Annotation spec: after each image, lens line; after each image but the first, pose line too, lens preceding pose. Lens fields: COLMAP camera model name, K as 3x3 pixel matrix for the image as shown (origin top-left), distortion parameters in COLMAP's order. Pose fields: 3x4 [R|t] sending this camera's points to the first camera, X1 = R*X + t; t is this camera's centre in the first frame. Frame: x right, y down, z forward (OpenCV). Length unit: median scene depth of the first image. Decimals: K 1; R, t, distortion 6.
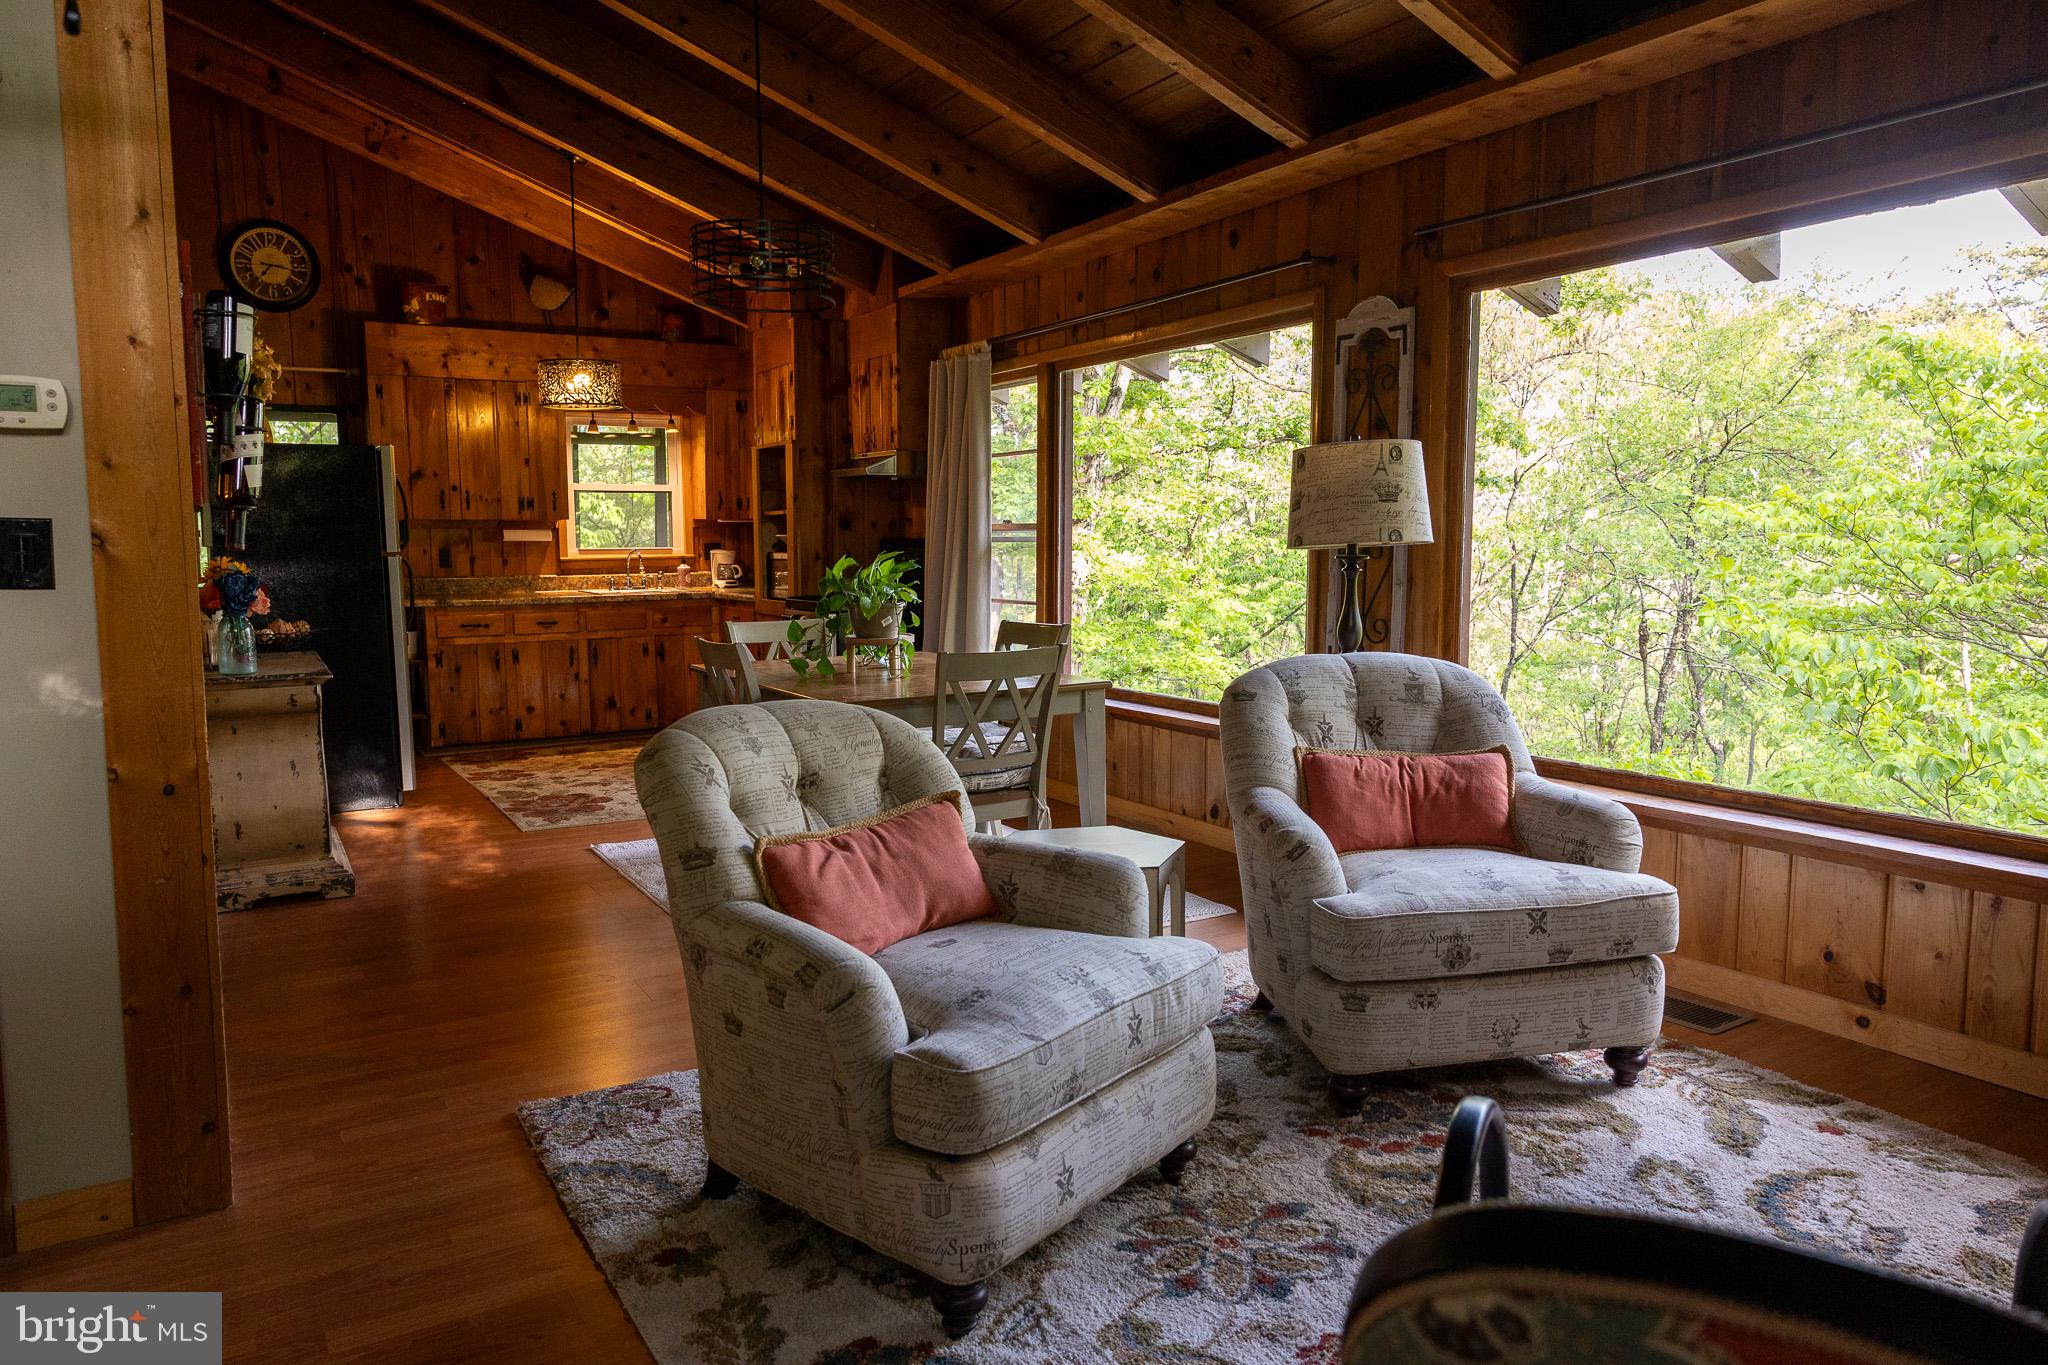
lens RADIAL K [[1378.2, 0, 1024.0], [0, 1378.2, 682.5], [0, 0, 1]] dist [0.001572, 0.001816]
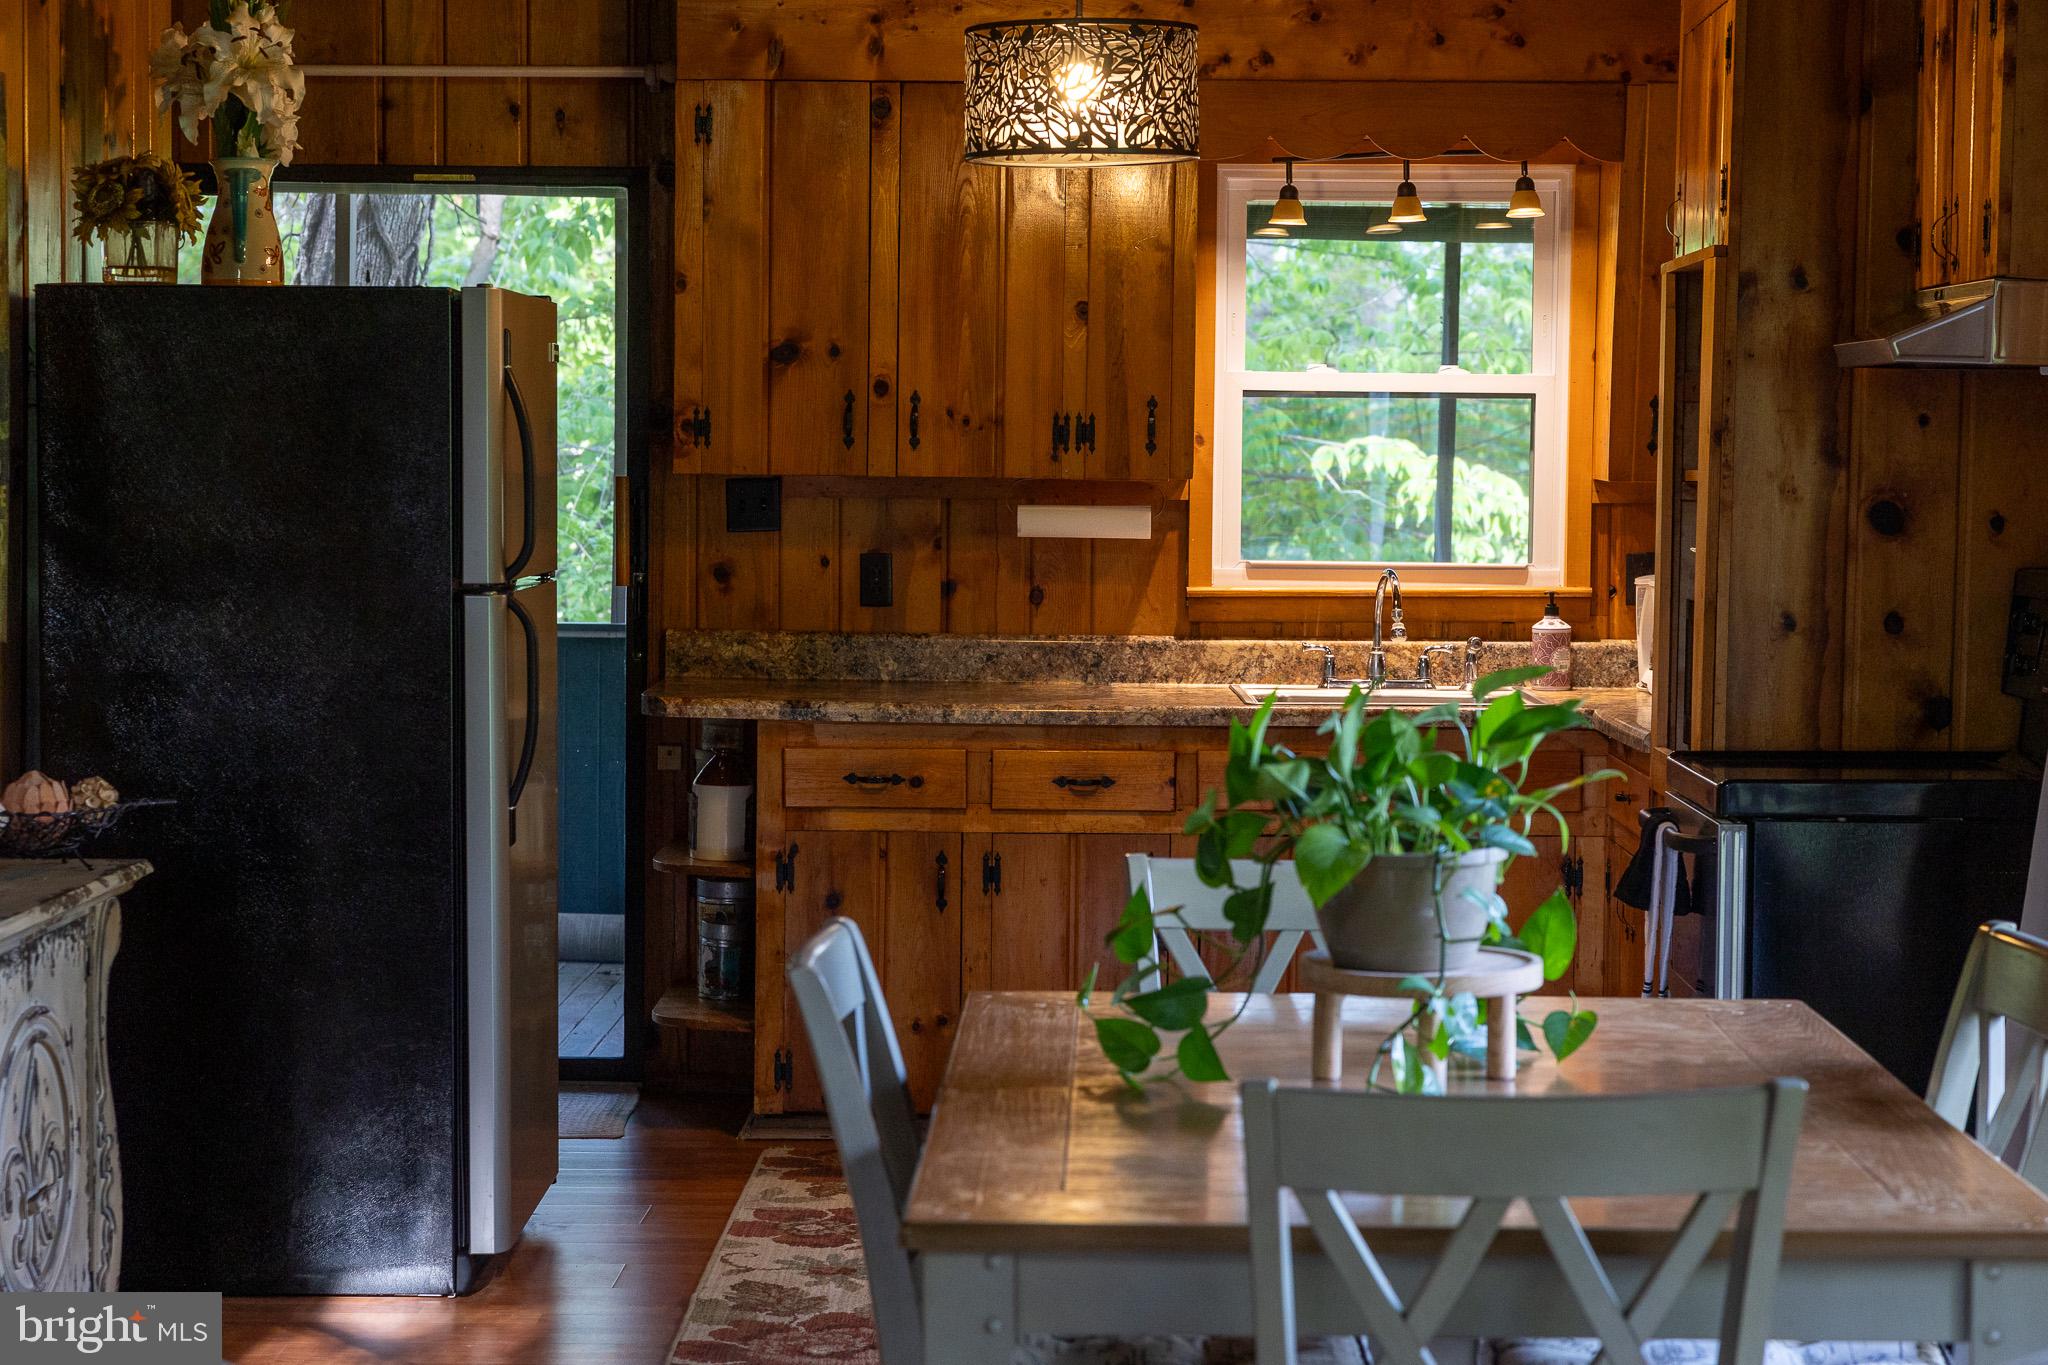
lens RADIAL K [[3963.4, 0, 1024.0], [0, 3963.4, 682.5], [0, 0, 1]] dist [0.041382, 0.001840]
pose [[0.849712, 0.045464, -0.525283, 0.158477], [-0.071814, 0.996970, -0.029880, -0.037465], [0.522333, 0.063112, 0.850403, 0.155023]]
